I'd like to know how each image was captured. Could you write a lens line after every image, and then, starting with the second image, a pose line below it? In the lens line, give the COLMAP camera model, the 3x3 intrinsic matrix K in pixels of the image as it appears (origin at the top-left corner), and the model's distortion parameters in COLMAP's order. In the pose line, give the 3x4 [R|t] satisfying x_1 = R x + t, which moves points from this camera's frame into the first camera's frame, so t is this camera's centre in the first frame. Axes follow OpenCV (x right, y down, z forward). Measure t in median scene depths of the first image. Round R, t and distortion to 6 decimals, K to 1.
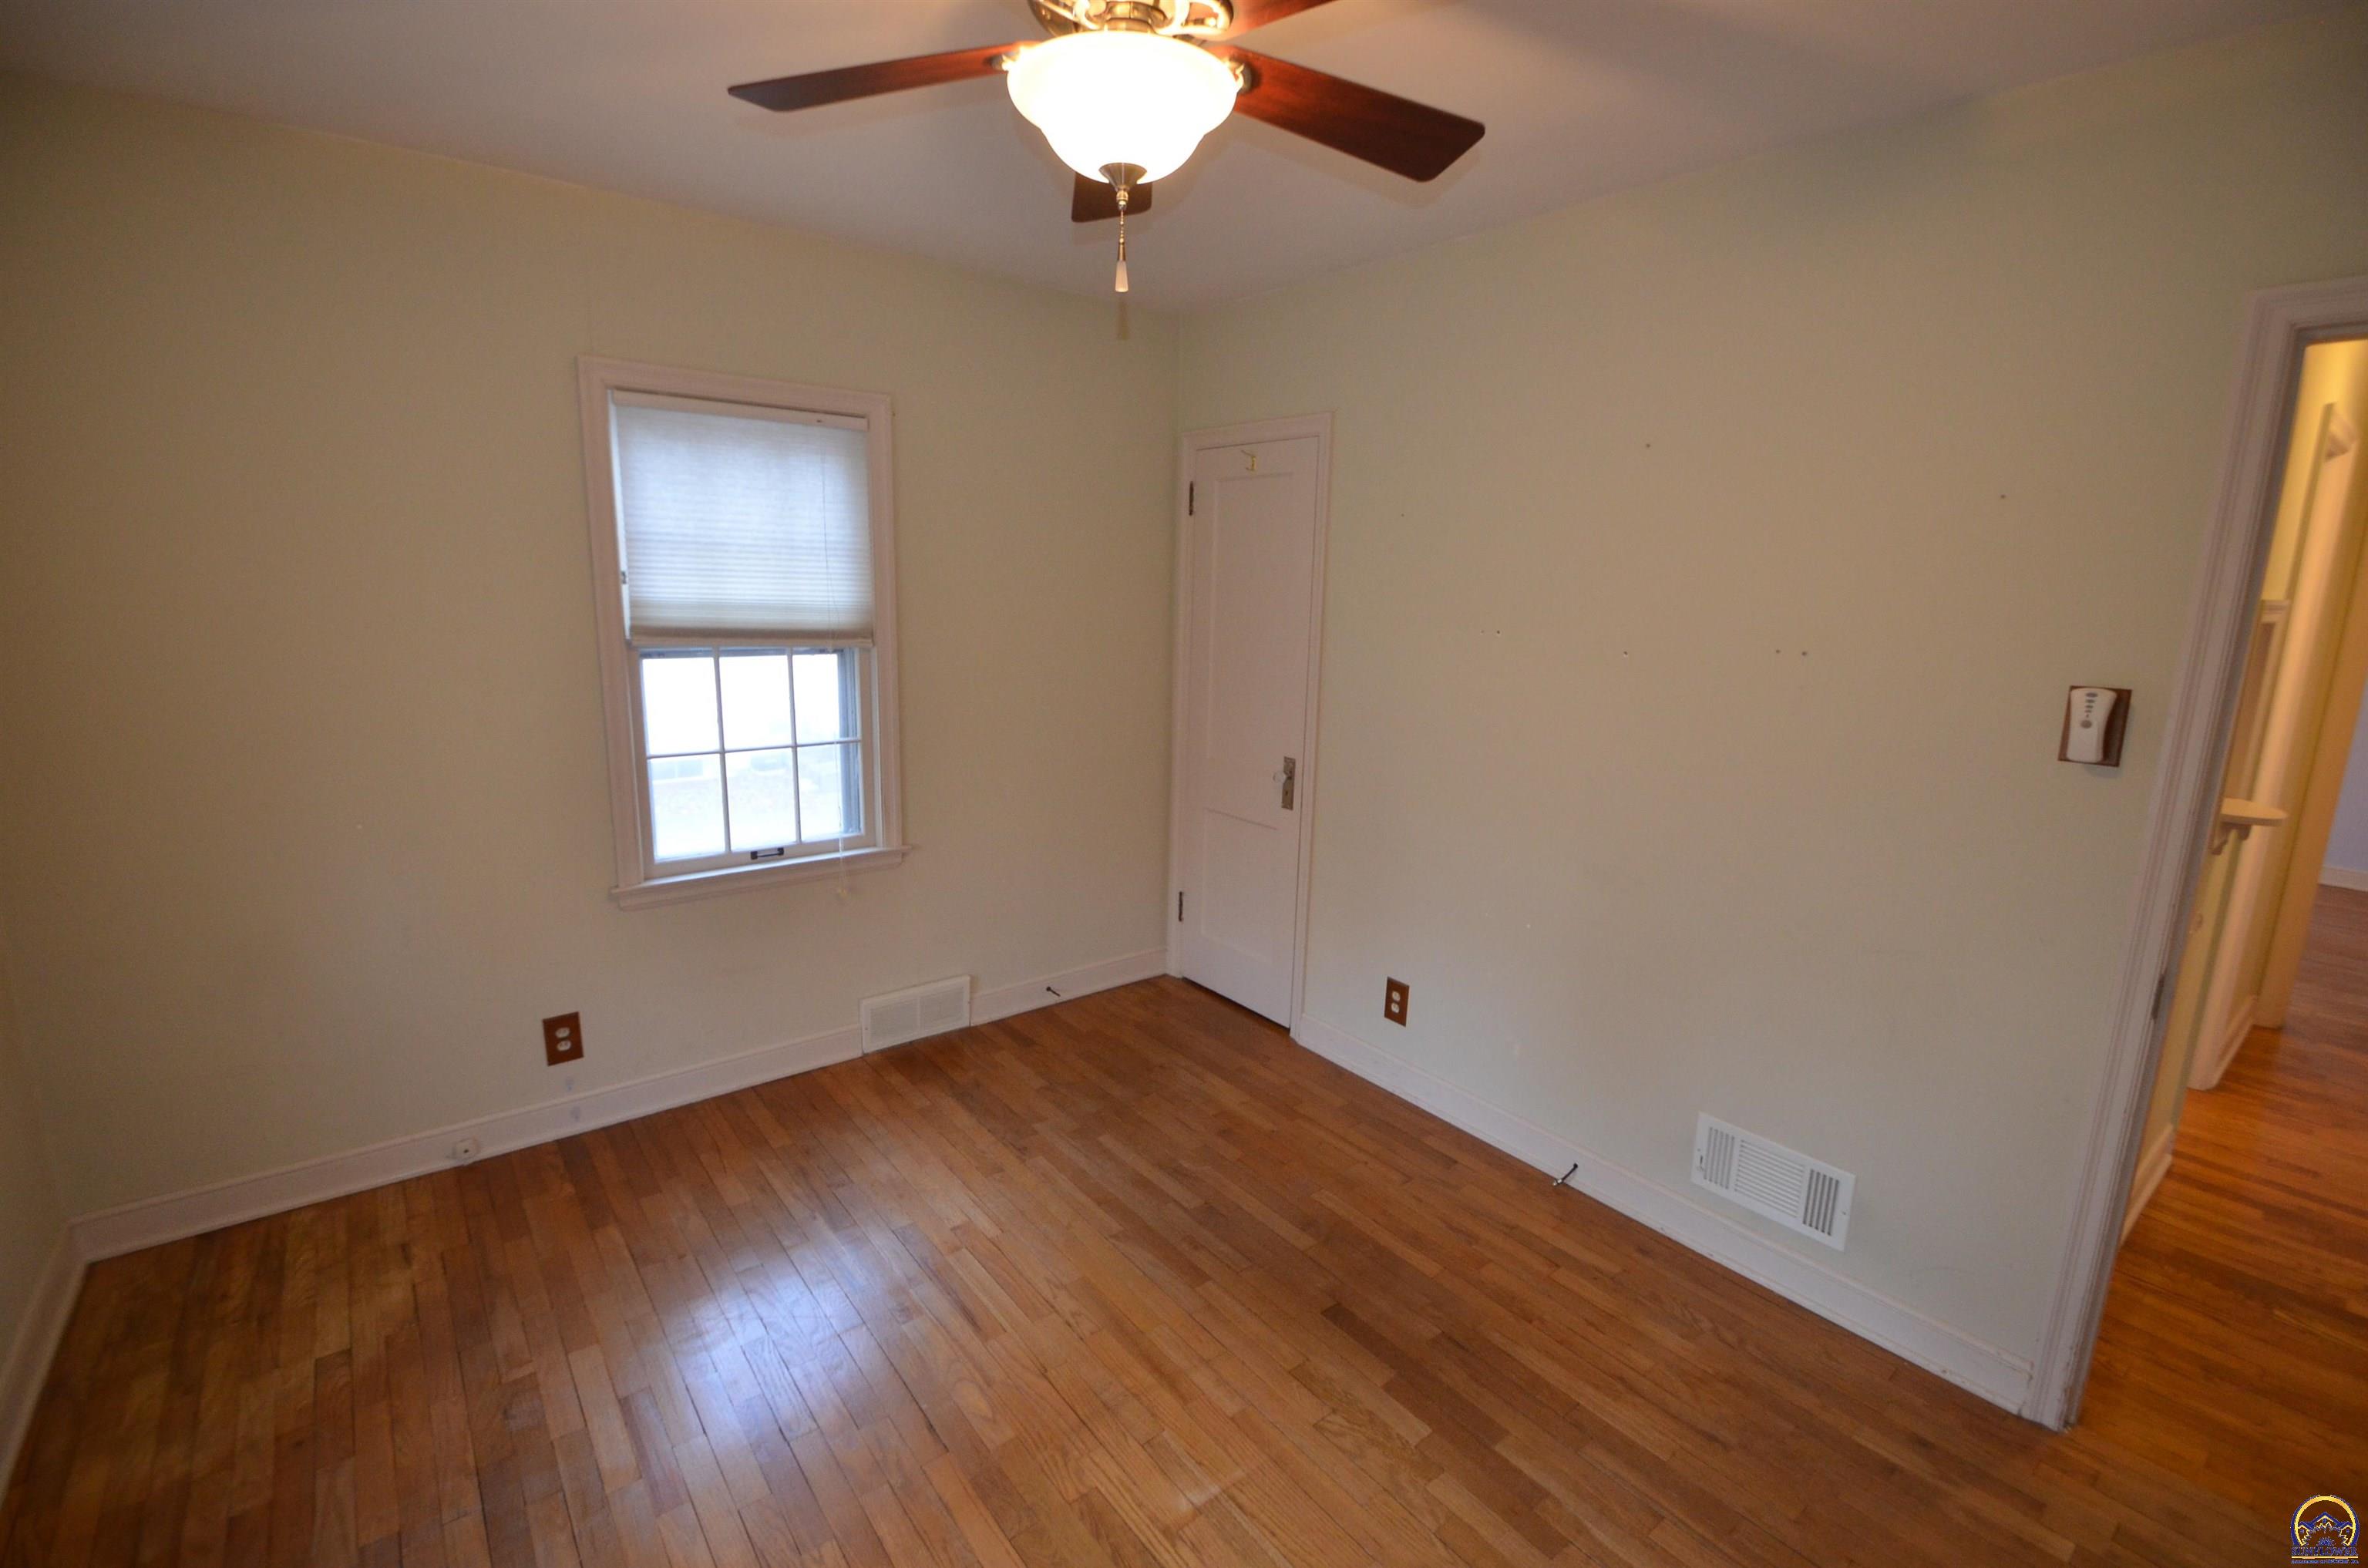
lens RADIAL K [[1055.4, 0, 1184.0], [0, 1055.4, 784.0], [0, 0, 1]] dist [-0.000625, -0.000084]
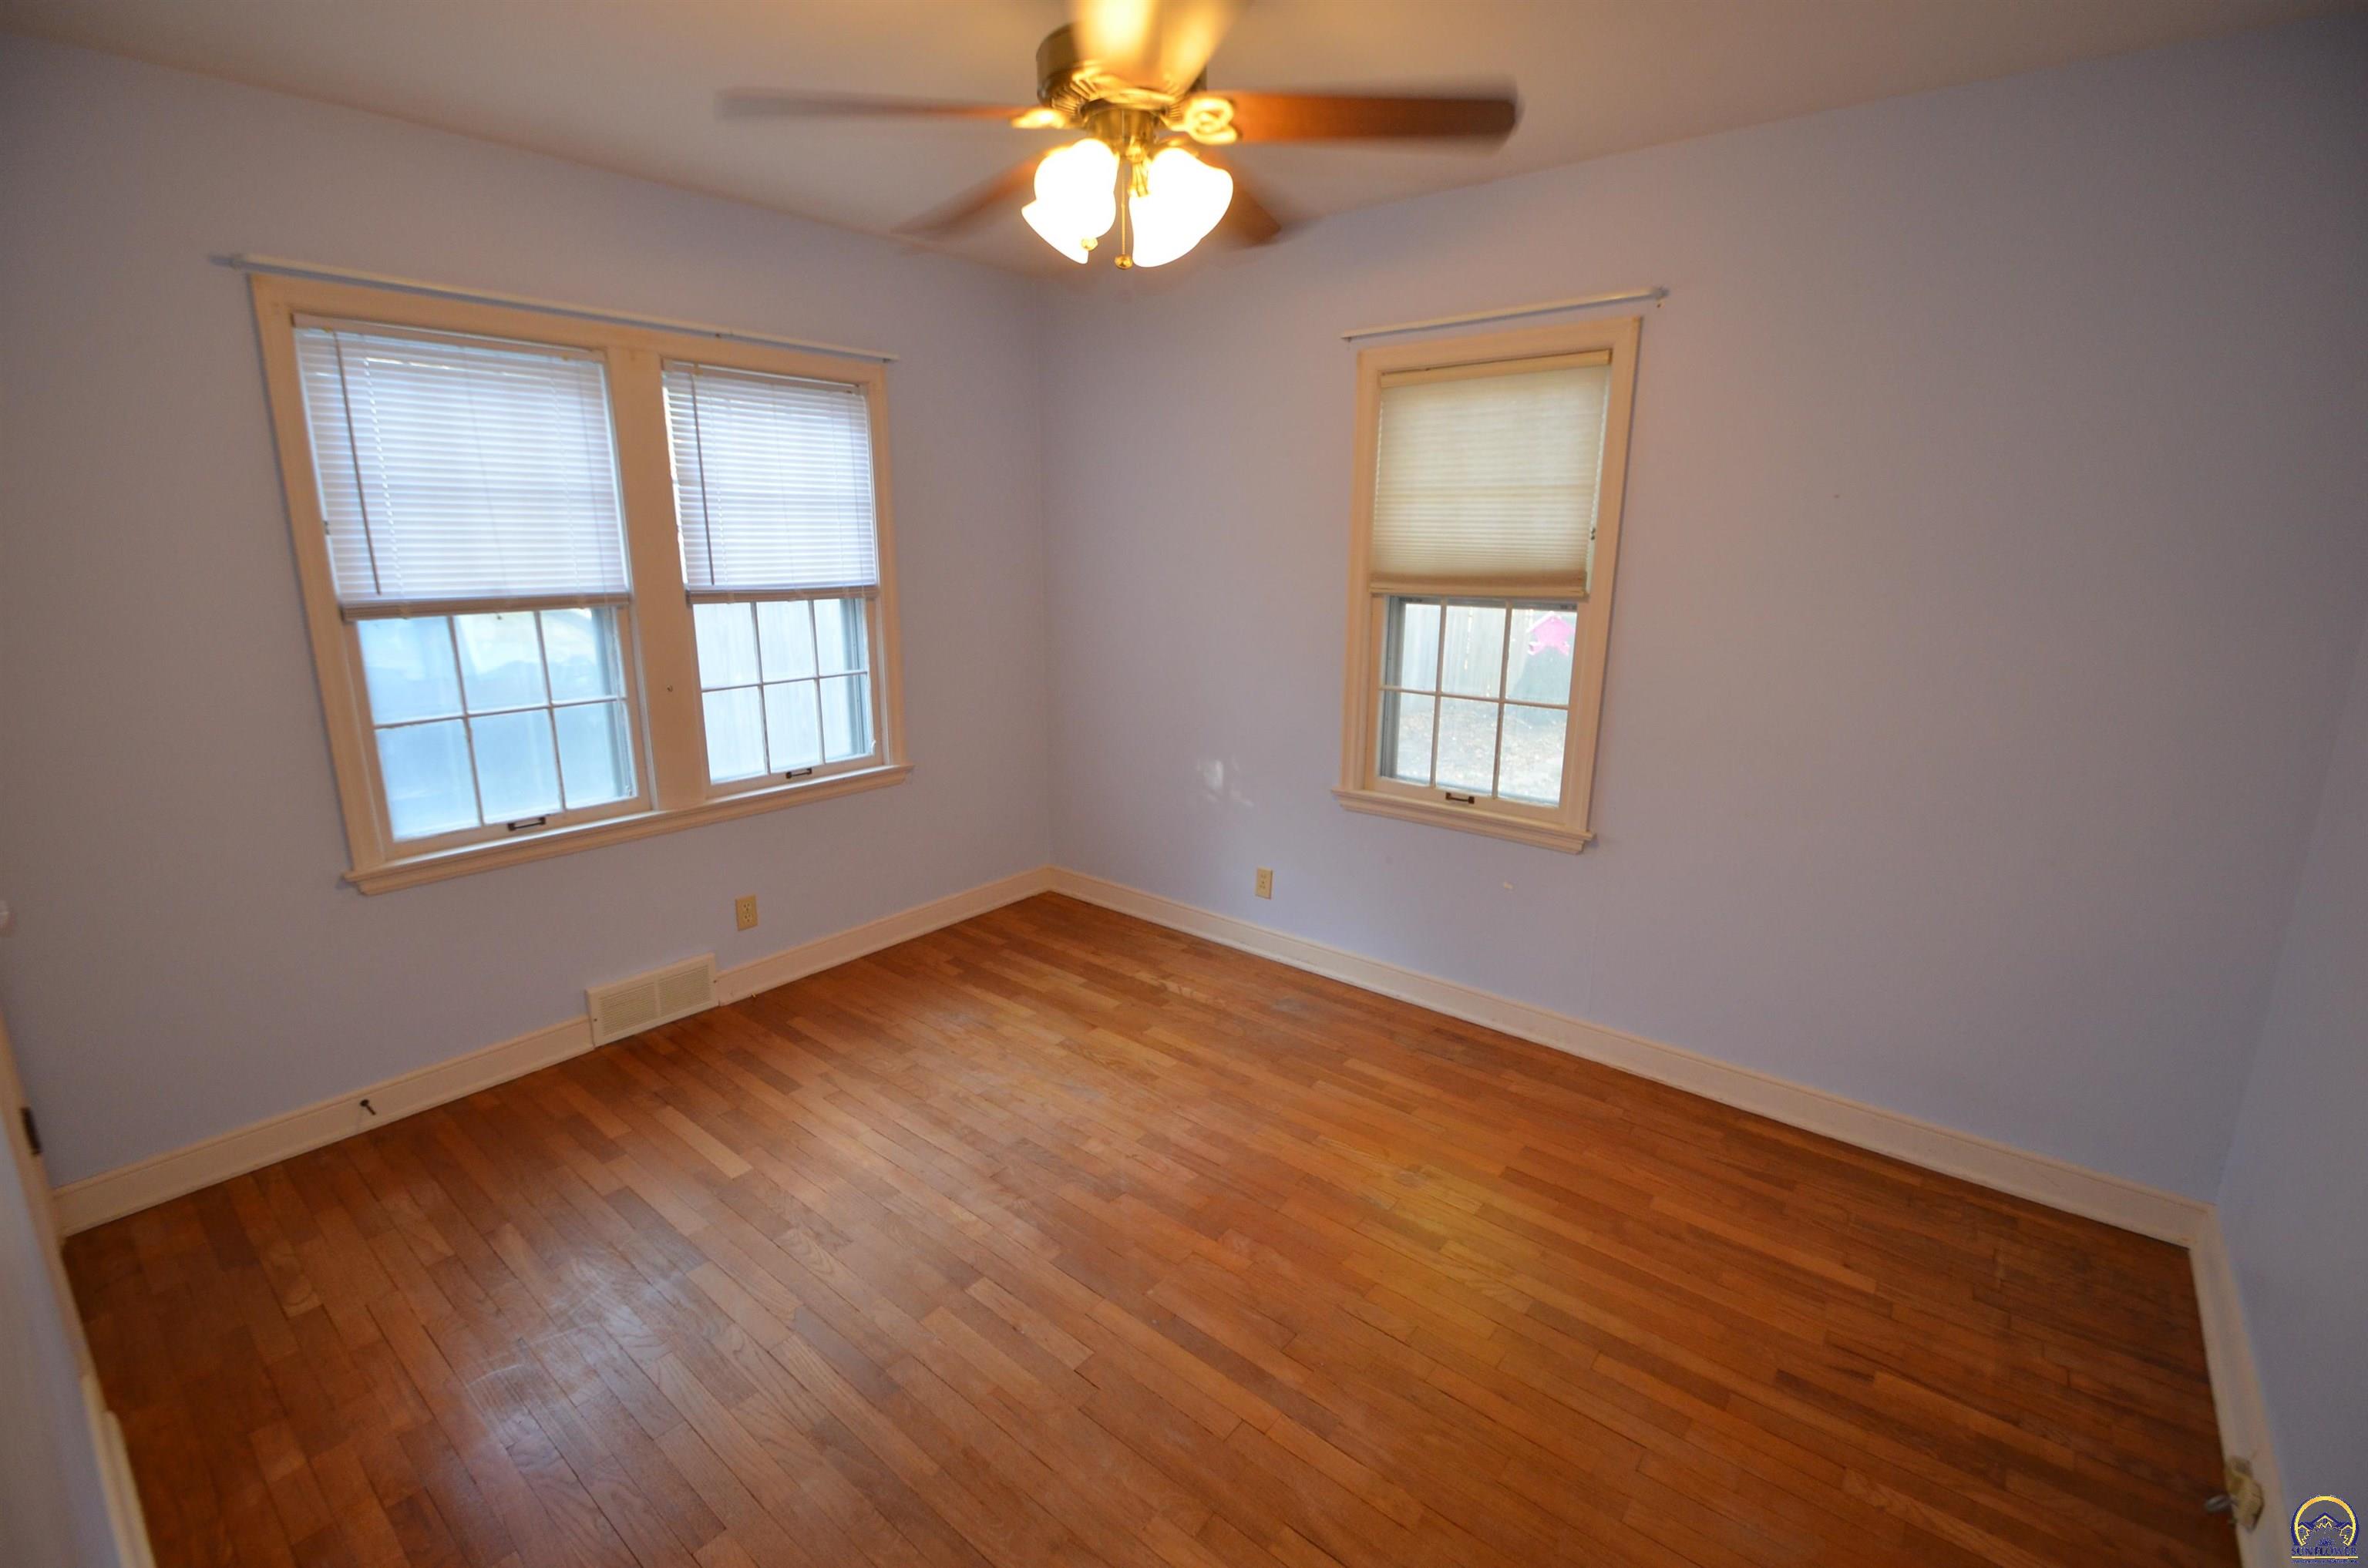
lens RADIAL K [[1033.3, 0, 1184.0], [0, 1033.3, 784.0], [0, 0, 1]] dist [-0.000189, -0.000068]
pose [[0.973549, -0.063349, 0.219520, -0.224000], [0.050871, 0.996776, 0.062040, 0.027236], [-0.222742, -0.049232, 0.973633, -0.164124]]
